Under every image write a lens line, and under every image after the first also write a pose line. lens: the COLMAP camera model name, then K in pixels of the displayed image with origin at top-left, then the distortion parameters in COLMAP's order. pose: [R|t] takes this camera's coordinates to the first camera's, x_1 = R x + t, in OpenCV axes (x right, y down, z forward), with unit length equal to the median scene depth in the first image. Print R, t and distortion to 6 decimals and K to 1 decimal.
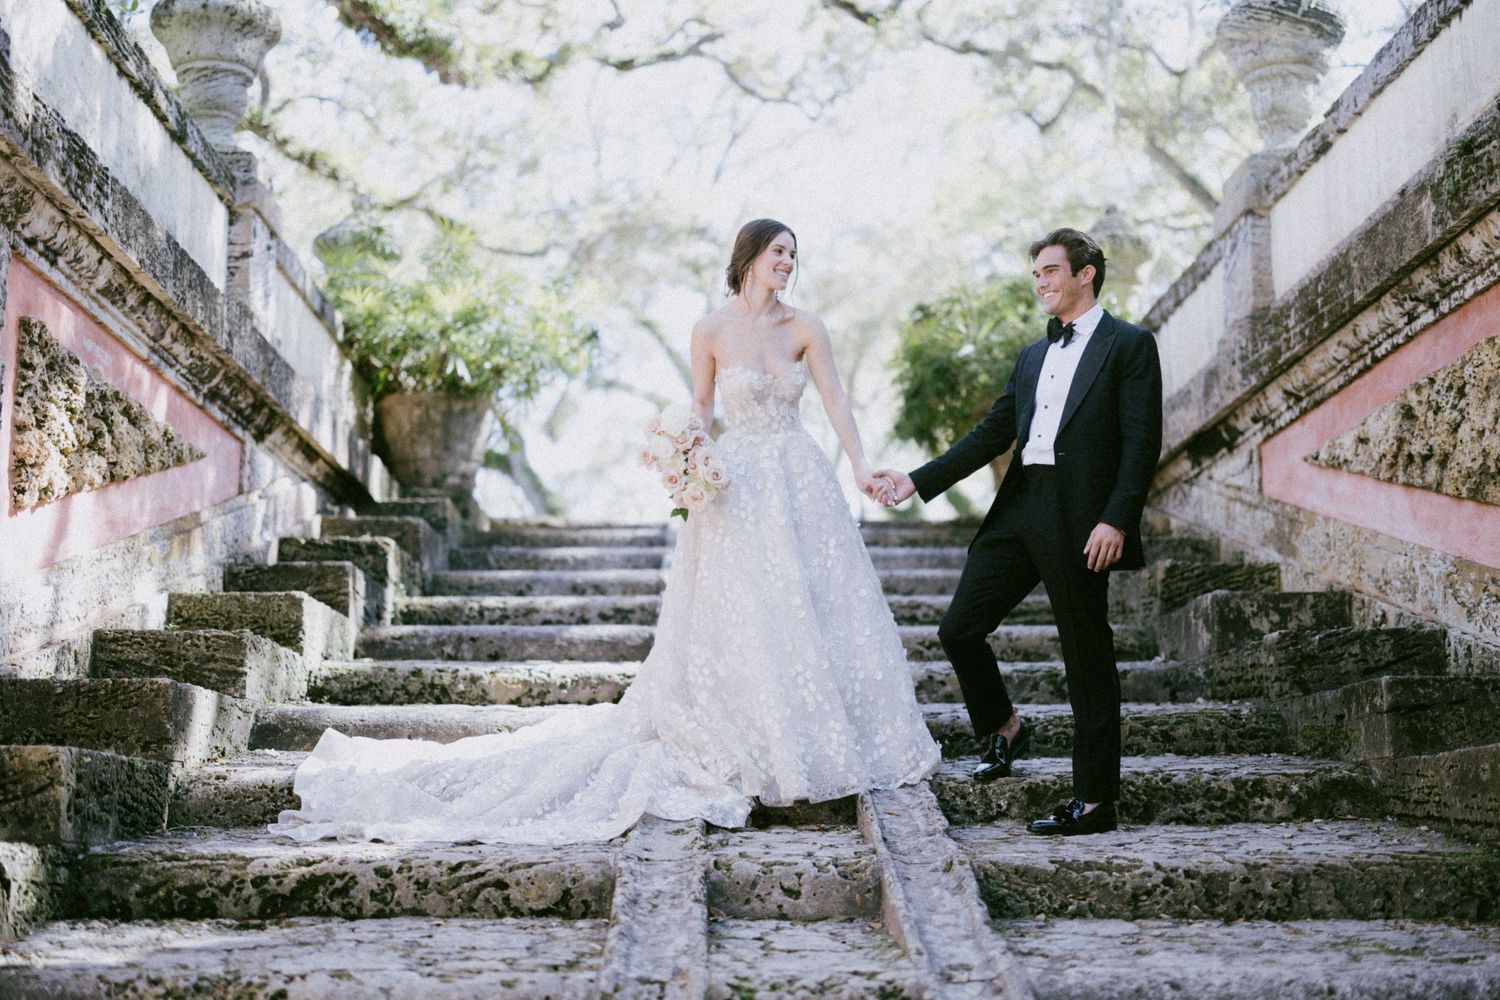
lens RADIAL K [[2181.7, 0, 751.3], [0, 2181.7, 499.4], [0, 0, 1]] dist [0.055141, 0.000000]
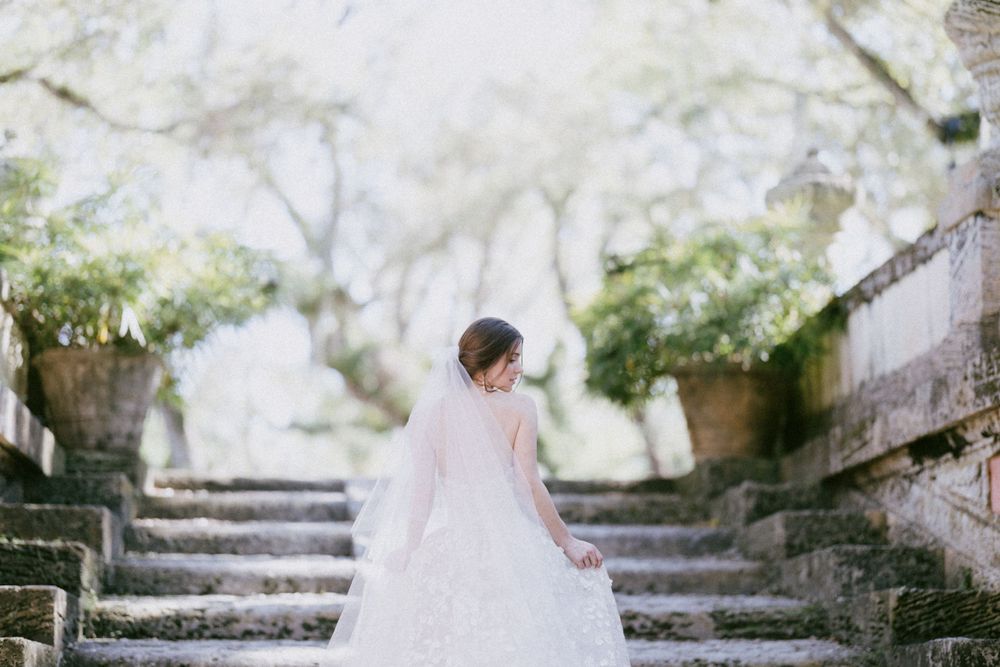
lens RADIAL K [[2438.4, 0, 499.6], [0, 2438.4, 333.7], [0, 0, 1]] dist [0.055224, 0.000000]
pose [[0.997886, 0.013231, 0.063634, -0.053252], [-0.013499, 0.999902, 0.003787, -0.079152], [-0.063578, -0.004638, 0.997966, -0.068907]]
